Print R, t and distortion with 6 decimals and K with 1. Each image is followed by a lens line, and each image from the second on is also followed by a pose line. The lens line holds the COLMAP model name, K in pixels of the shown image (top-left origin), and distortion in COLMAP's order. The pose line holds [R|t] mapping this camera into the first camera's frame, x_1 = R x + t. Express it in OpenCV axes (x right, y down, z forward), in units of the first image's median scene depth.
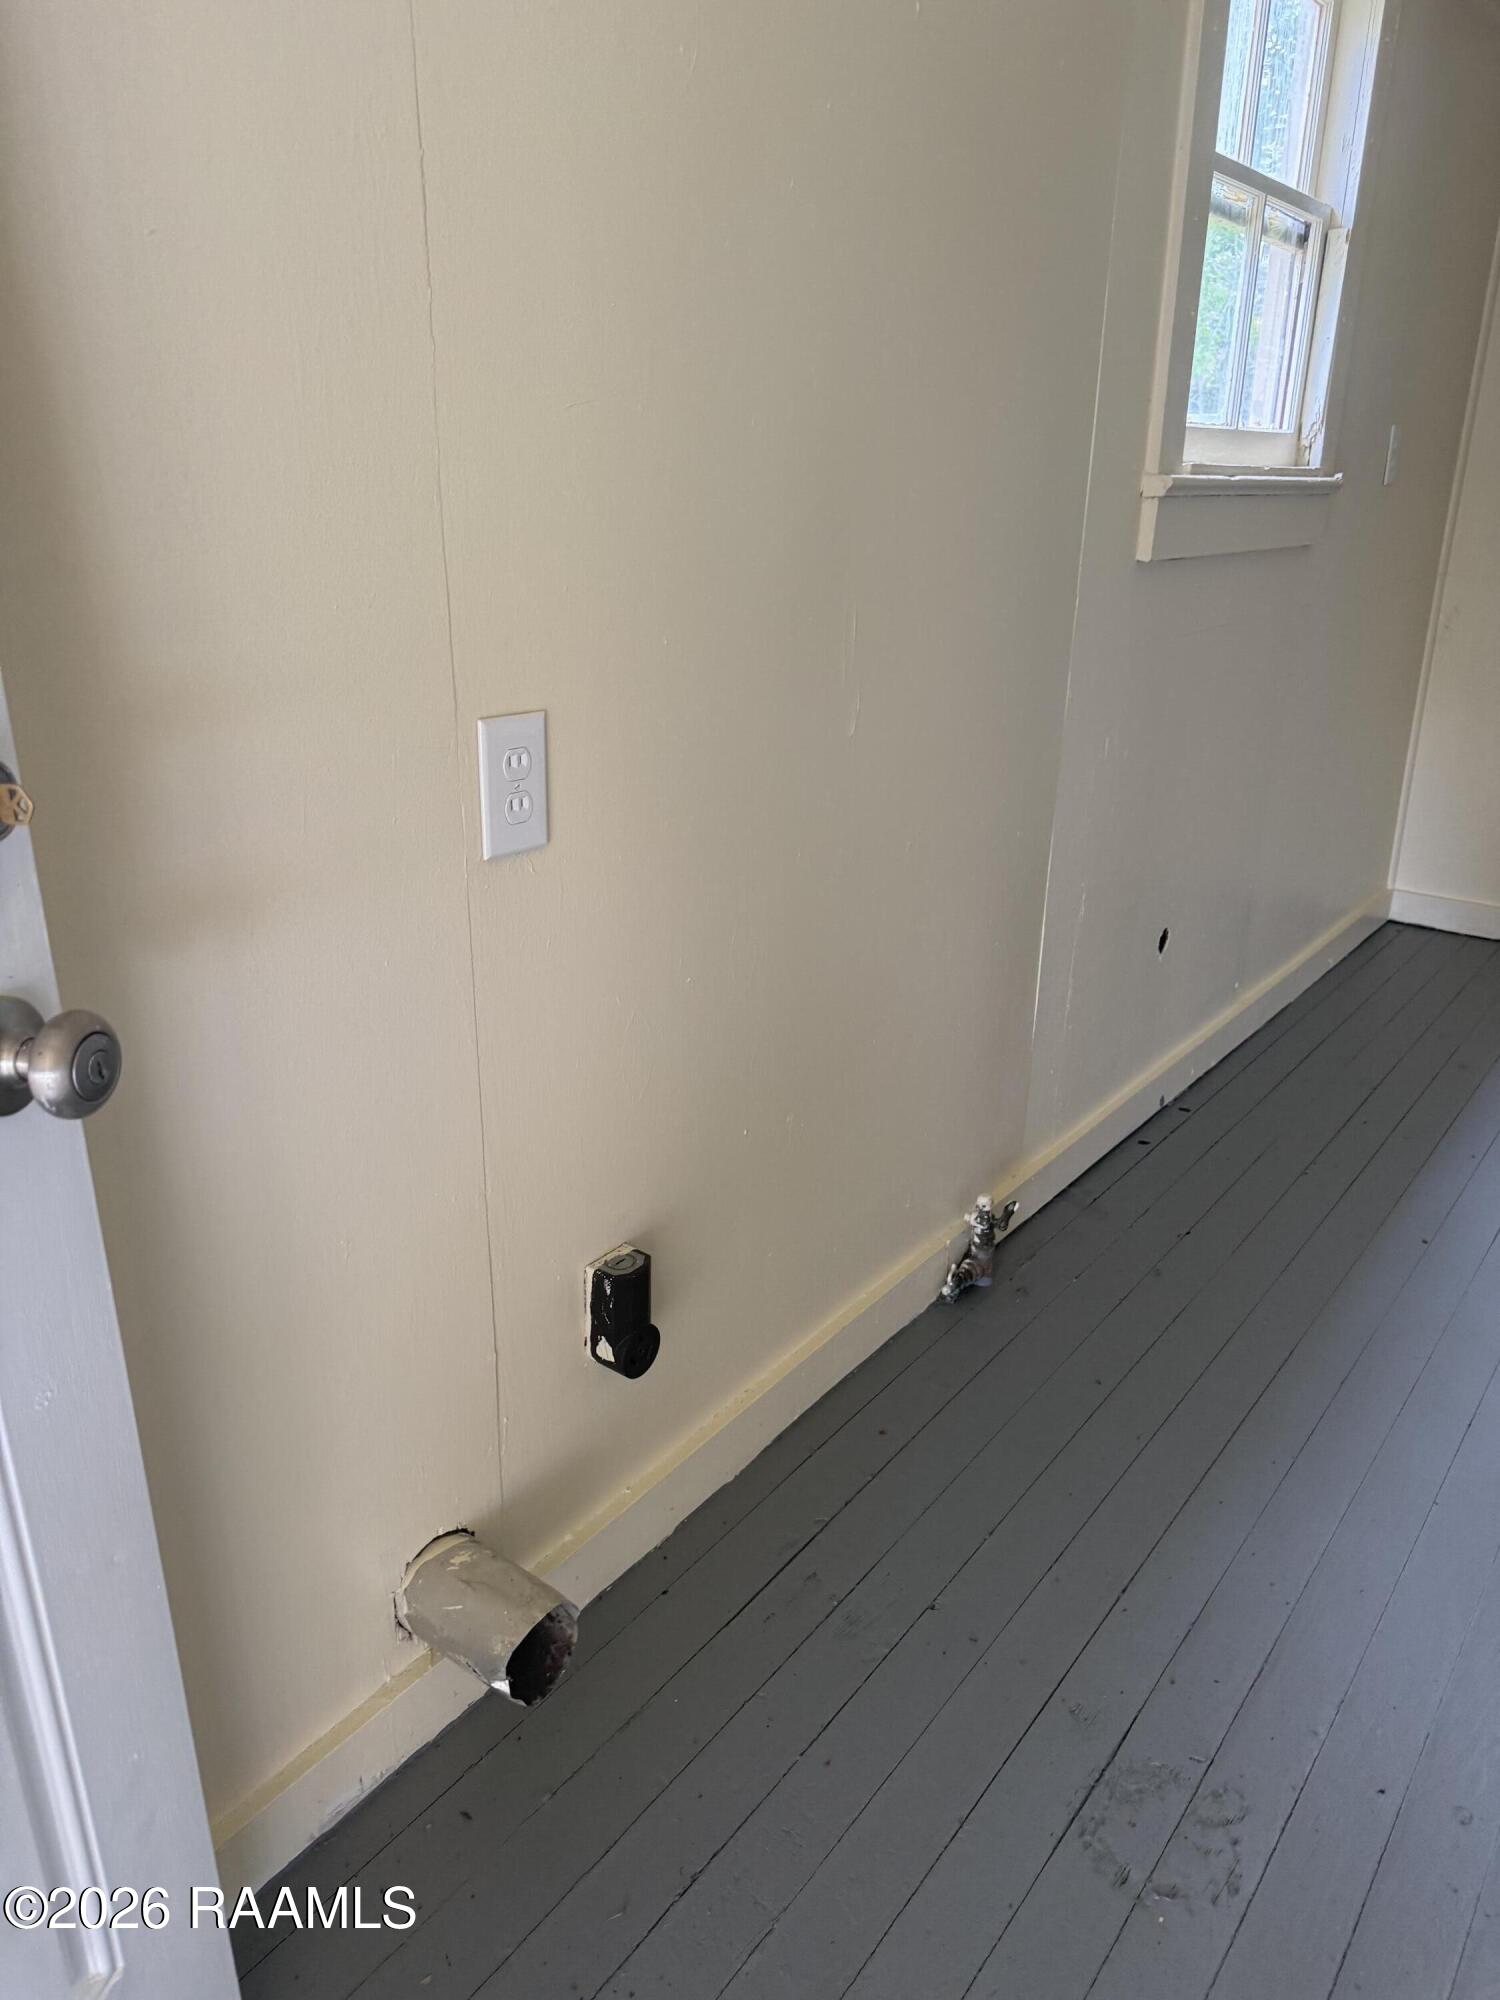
lens RADIAL K [[1400.7, 0, 750.0], [0, 1400.7, 1000.0], [0, 0, 1]] dist [0.052999, -0.114918]
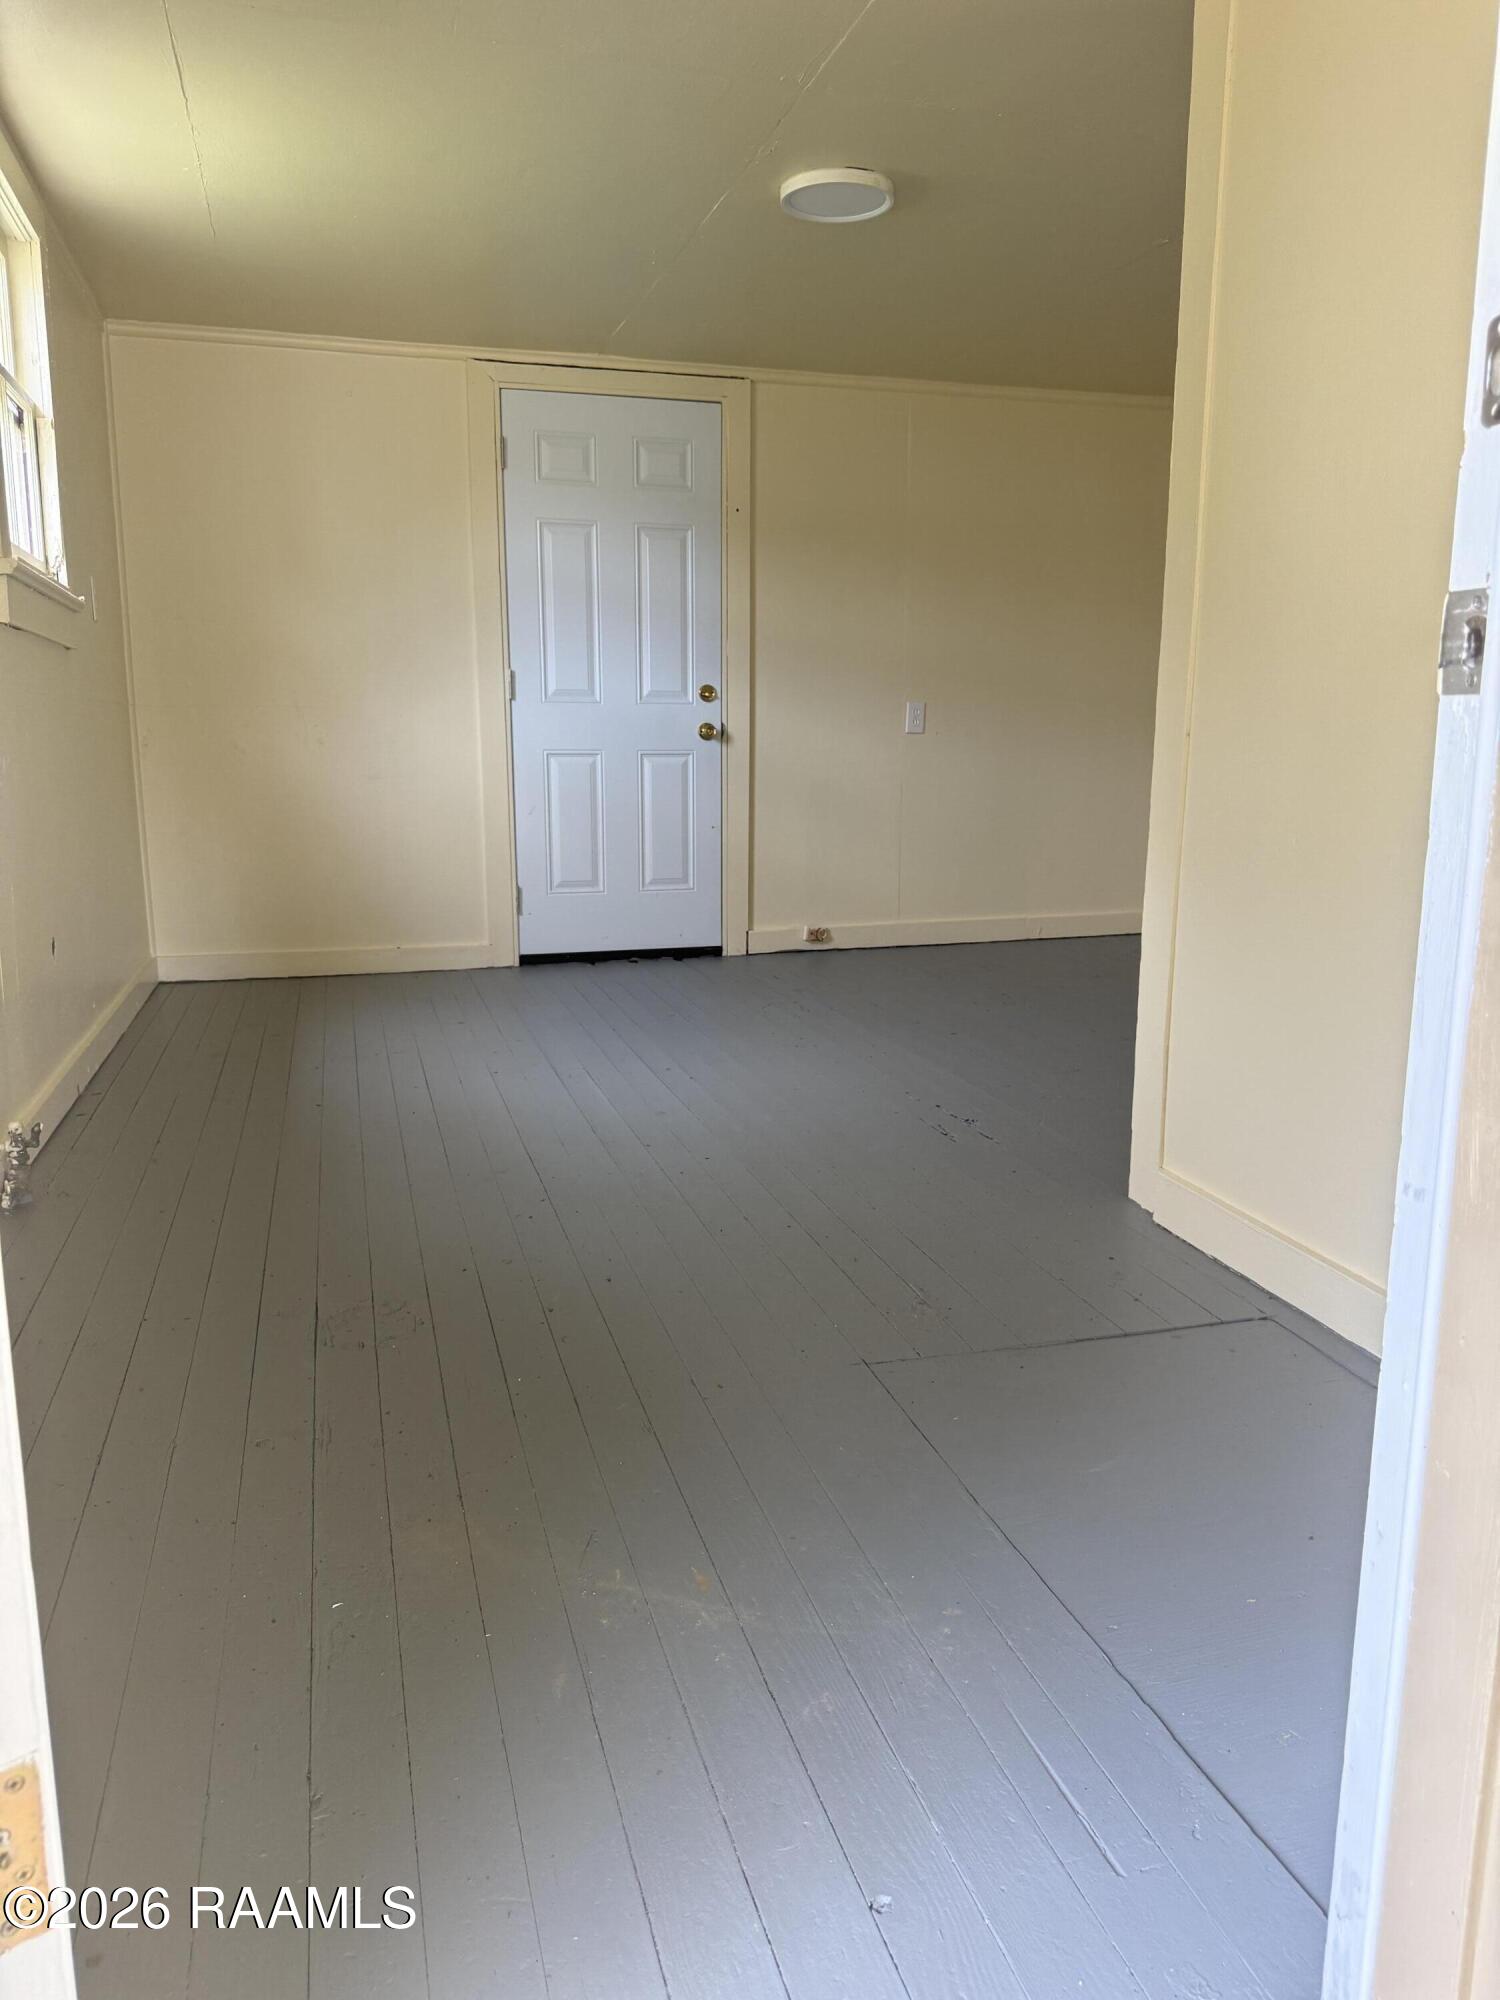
lens RADIAL K [[1409.5, 0, 750.0], [0, 1409.5, 1000.0], [0, 0, 1]] dist [0.058673, -0.132021]
pose [[0.589266, -0.156702, 0.792597, -0.323159], [0.288945, 0.957003, -0.025614, 0.202036], [-0.754504, 0.244110, 0.609208, -0.185119]]
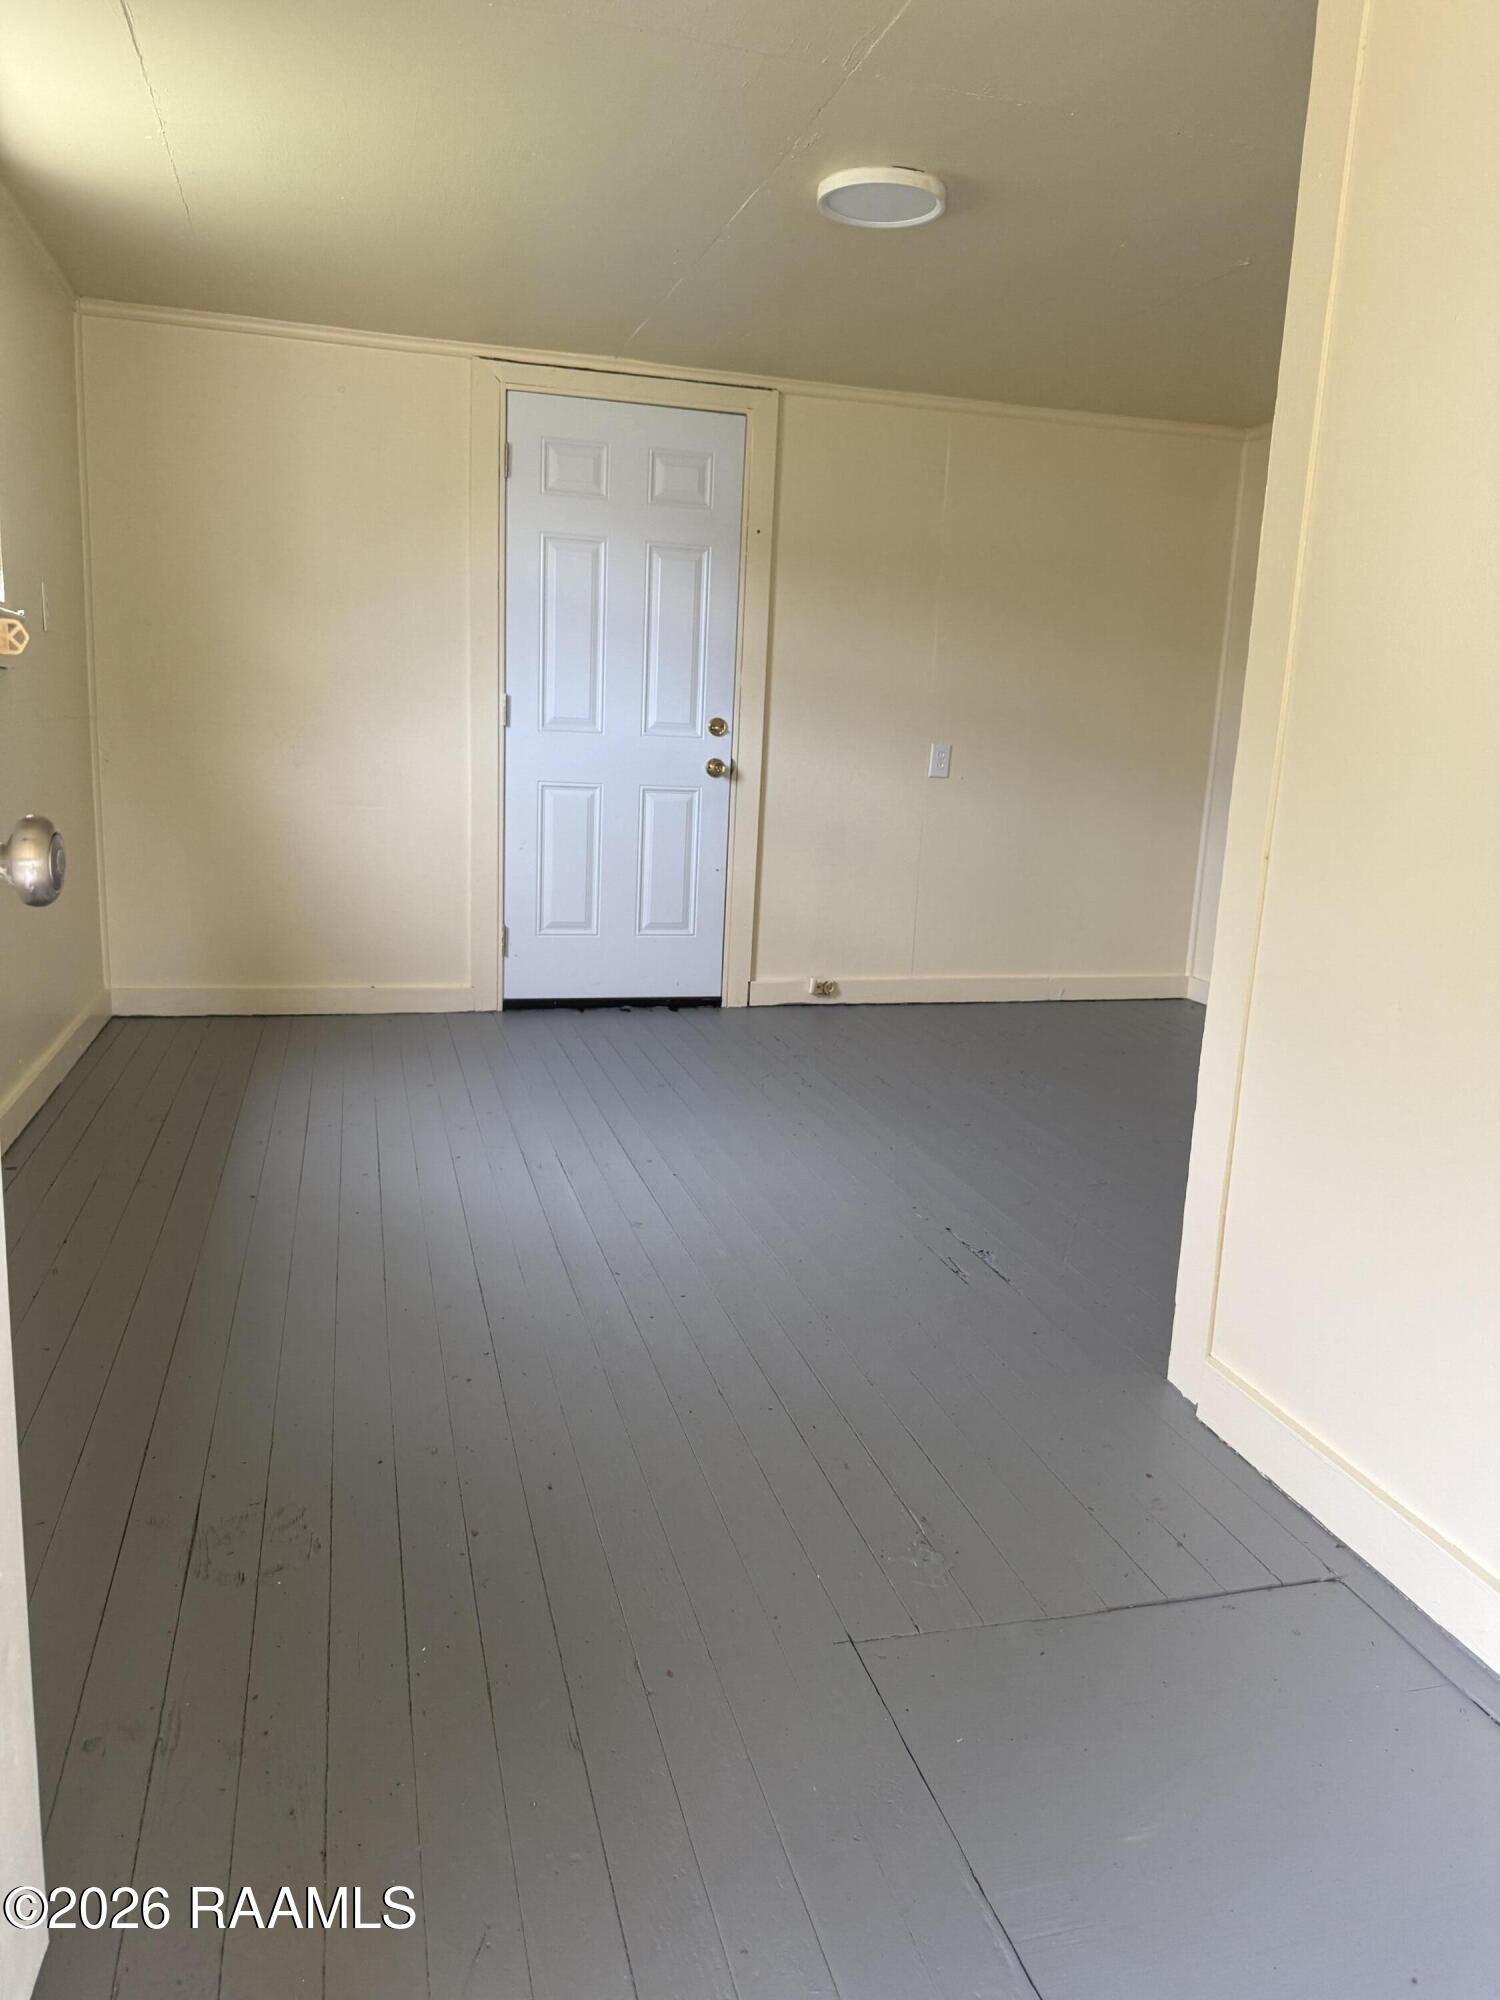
lens RADIAL K [[1400.7, 0, 750.0], [0, 1400.7, 1000.0], [0, 0, 1]] dist [0.052999, -0.114918]
pose [[0.600607, -0.136226, 0.787854, -0.188117], [0.245542, 0.969188, -0.019605, 0.116108], [-0.760908, 0.205226, 0.615550, -0.124507]]
